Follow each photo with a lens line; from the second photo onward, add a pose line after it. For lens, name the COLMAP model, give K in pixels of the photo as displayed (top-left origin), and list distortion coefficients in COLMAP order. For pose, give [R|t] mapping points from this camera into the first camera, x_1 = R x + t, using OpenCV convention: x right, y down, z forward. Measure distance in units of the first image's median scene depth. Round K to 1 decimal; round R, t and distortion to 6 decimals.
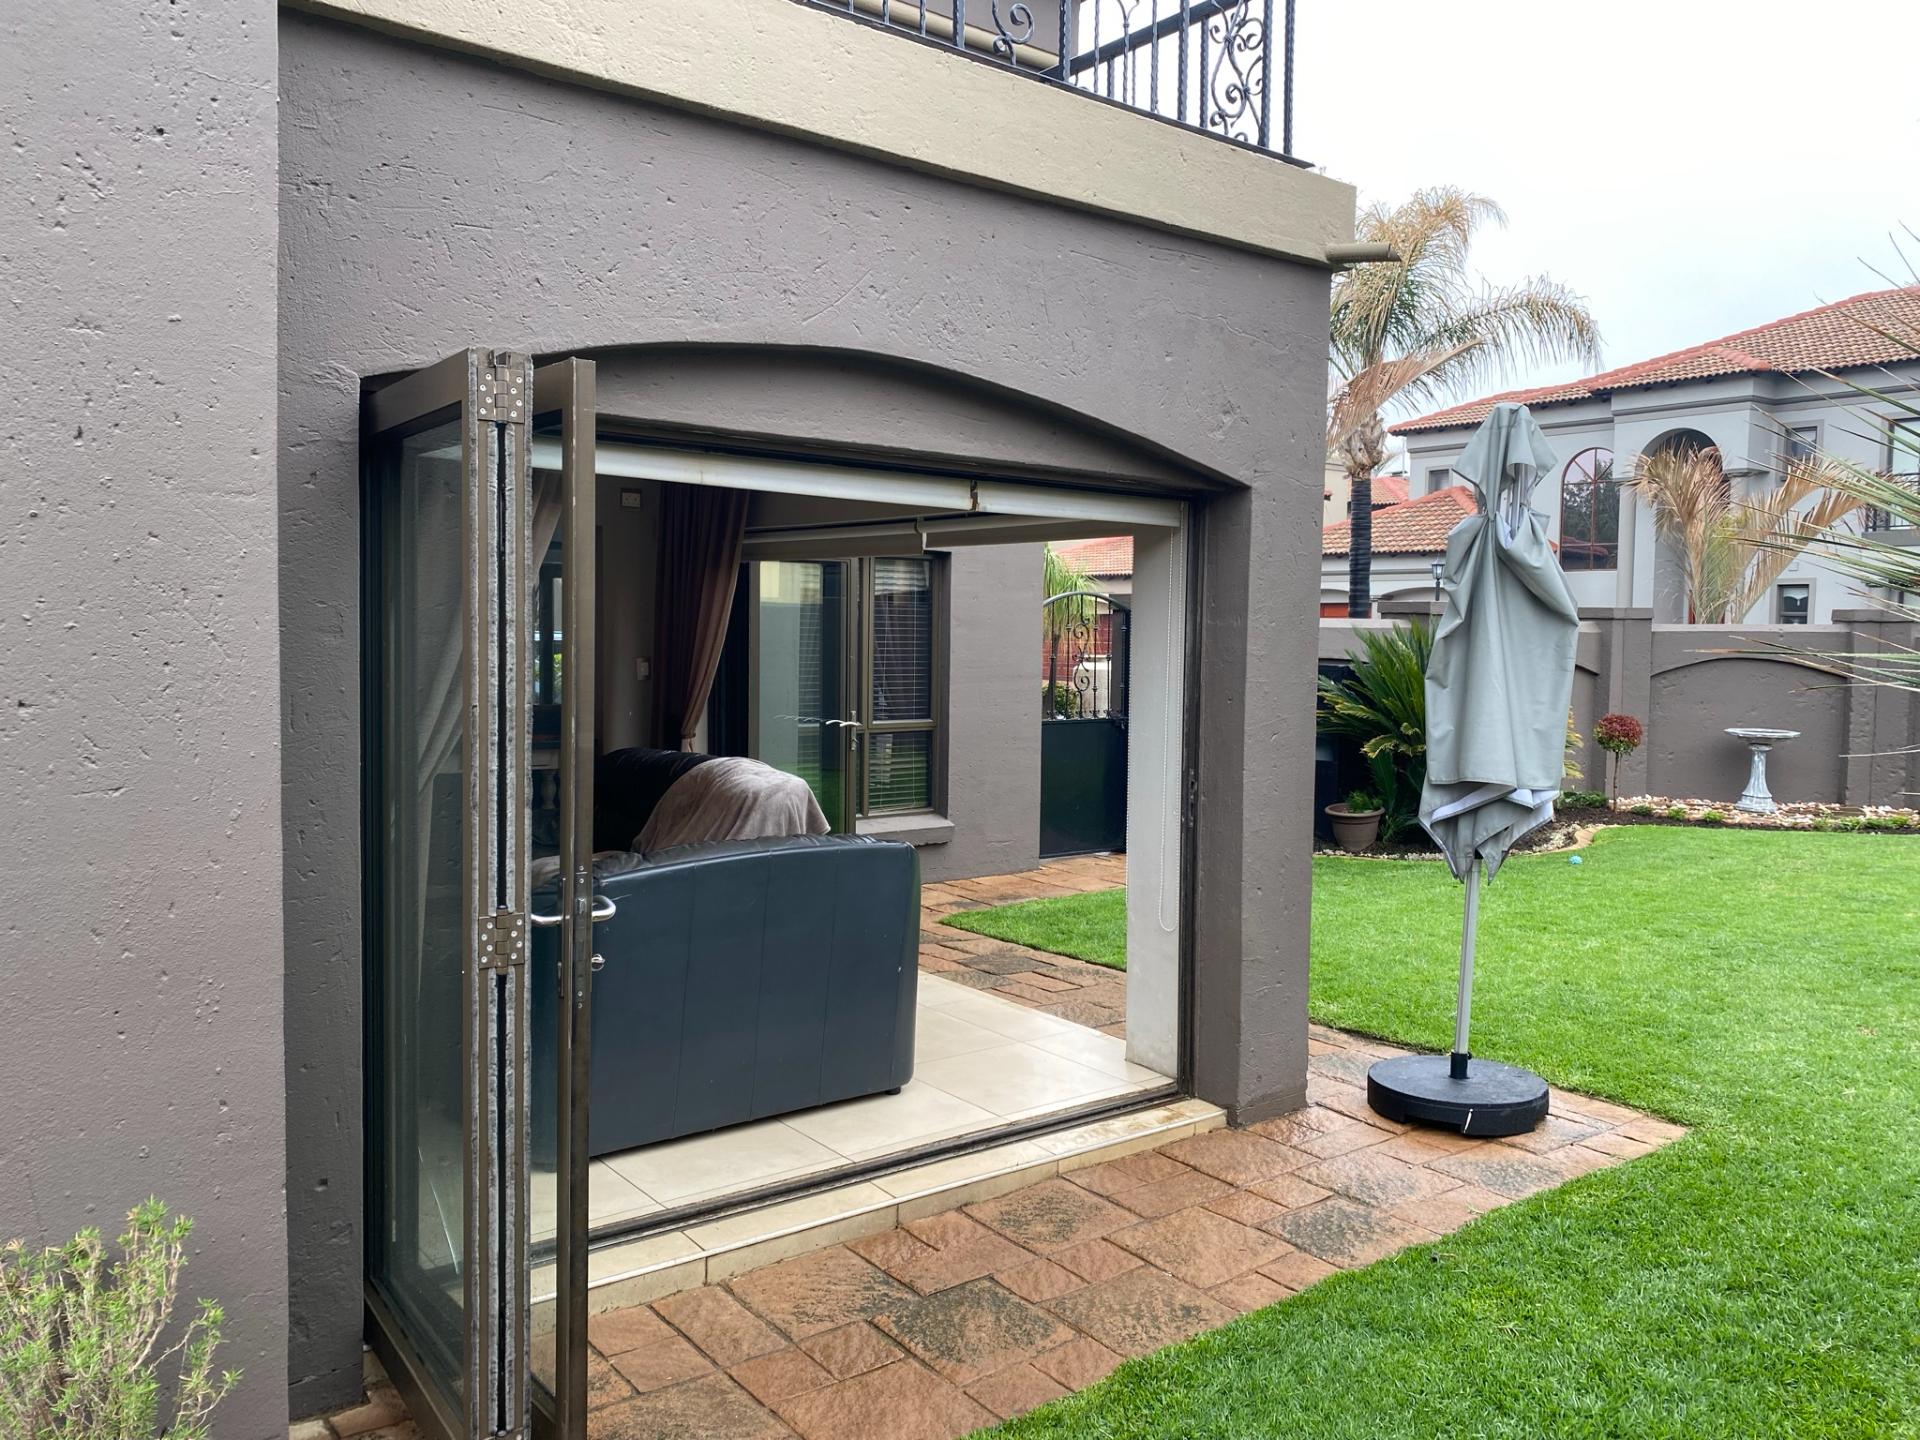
lens RADIAL K [[1475.5, 0, 948.5], [0, 1475.5, 703.3], [0, 0, 1]] dist [0.044967, -0.041920]
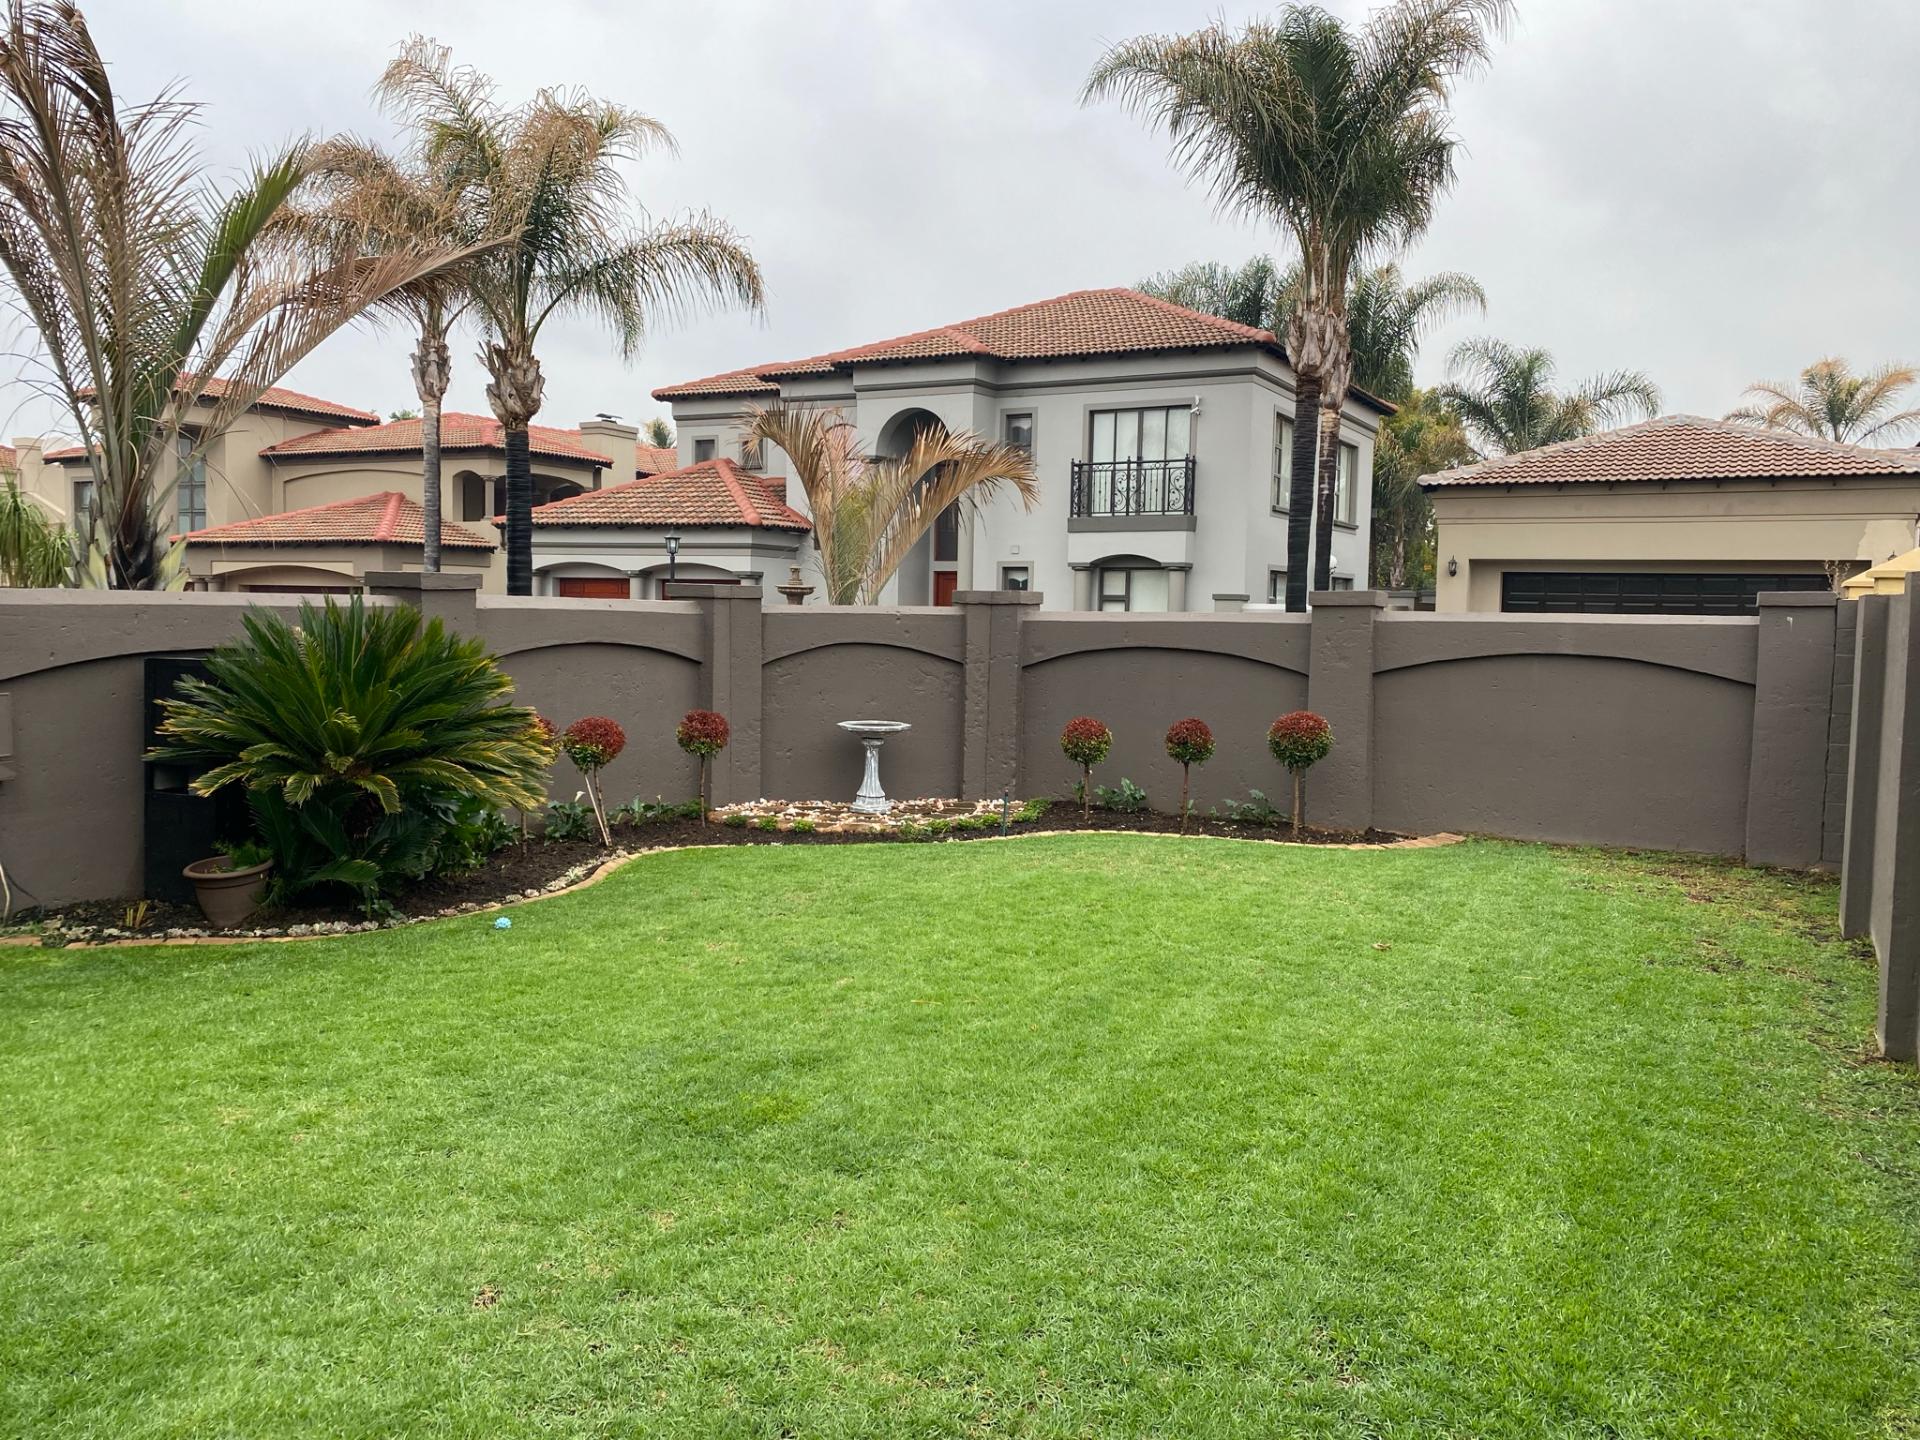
lens RADIAL K [[1475.5, 0, 973.8], [0, 1475.5, 730.5], [0, 0, 1]] dist [0.044967, -0.041920]
pose [[0.909428, -0.030852, 0.414714, 0.166209], [0.017028, 0.999171, 0.036991, -0.006746], [-0.415512, -0.026579, 0.909199, 0.116443]]
